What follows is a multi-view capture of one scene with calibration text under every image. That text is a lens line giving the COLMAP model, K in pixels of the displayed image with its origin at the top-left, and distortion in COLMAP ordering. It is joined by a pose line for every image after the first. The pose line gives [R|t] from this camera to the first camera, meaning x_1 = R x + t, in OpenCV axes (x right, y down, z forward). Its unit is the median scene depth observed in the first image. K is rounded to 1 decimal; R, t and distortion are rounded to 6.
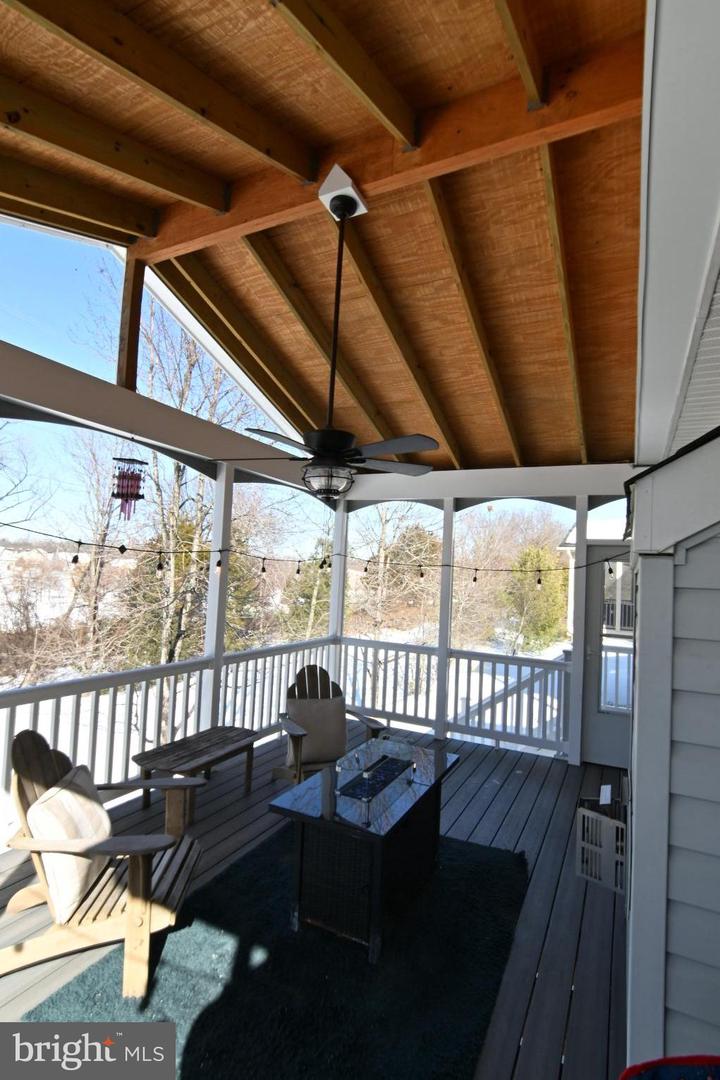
lens RADIAL K [[533.8, 0, 360.0], [0, 533.8, 540.0], [0, 0, 1]] dist [-0.035881, 0.013640]
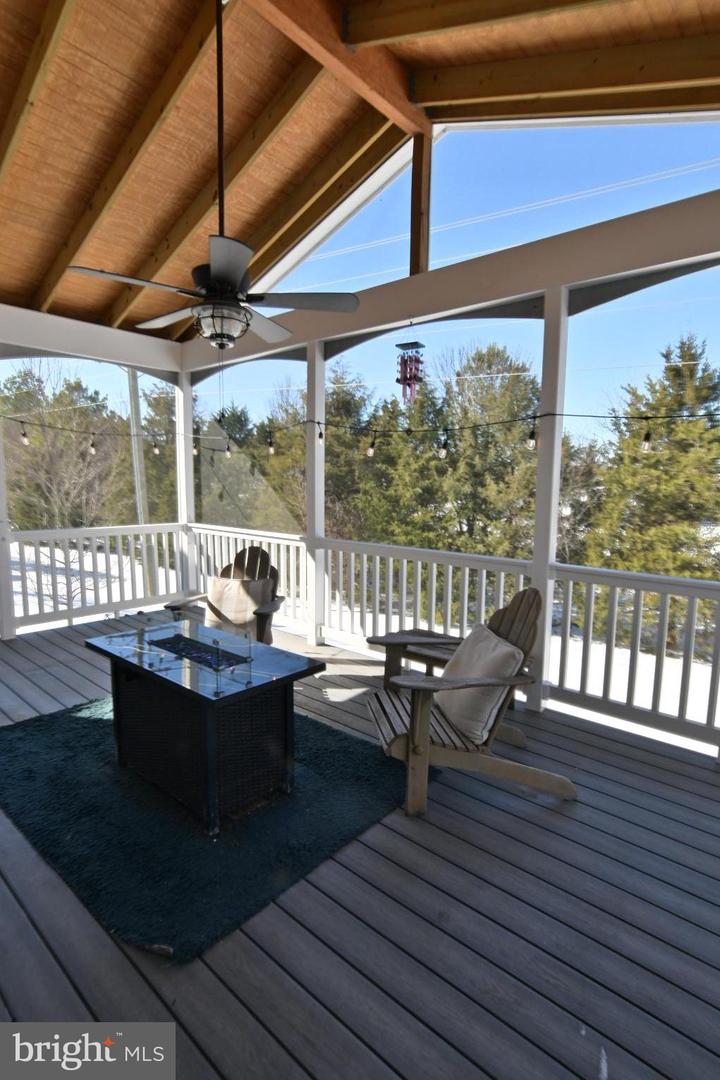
lens RADIAL K [[547.0, 0, 367.2], [0, 547.0, 558.8], [0, 0, 1]] dist [-0.026589, 0.013422]
pose [[-0.248192, 0.080360, -0.965372, 0.712628], [0.032369, 0.996685, 0.074644, 0.200065], [0.968170, -0.012722, -0.249970, 1.296186]]
